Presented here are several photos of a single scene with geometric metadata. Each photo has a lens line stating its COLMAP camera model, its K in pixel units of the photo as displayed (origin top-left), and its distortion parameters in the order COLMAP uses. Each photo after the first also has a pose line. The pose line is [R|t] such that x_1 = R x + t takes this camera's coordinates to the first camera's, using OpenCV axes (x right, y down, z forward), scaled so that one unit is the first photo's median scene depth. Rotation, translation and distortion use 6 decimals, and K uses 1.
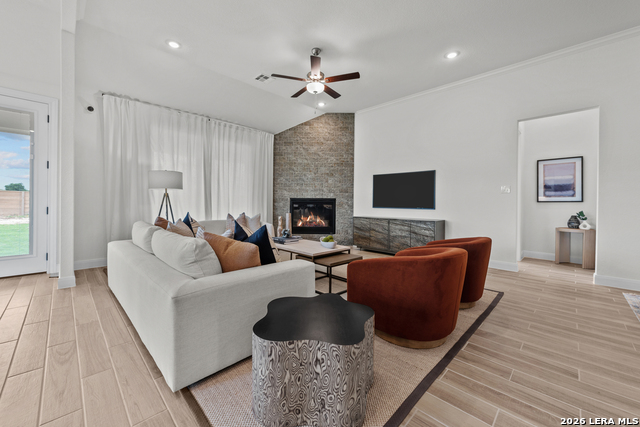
lens RADIAL K [[256.3, 0, 323.6], [0, 256.3, 203.5], [0, 0, 1]] dist [0.010464, -0.002071]
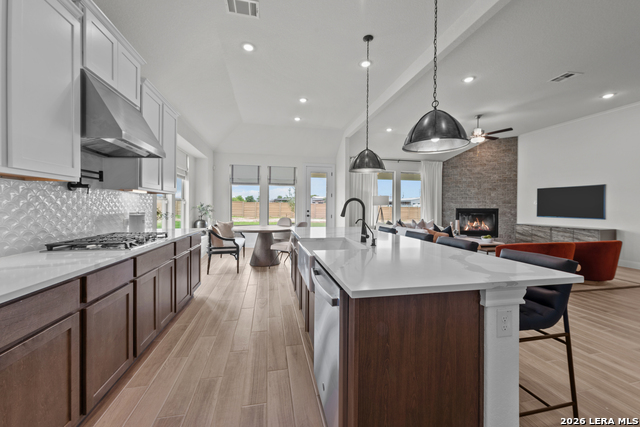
lens RADIAL K [[256.3, 0, 318.3], [0, 256.3, 209.7], [0, 0, 1]] dist [0.010464, -0.002071]
pose [[0.826146, -0.000111, -0.563457, 0.029929], [0.003748, 0.999979, 0.005298, -0.023925], [0.563444, -0.006489, 0.826129, -0.500380]]
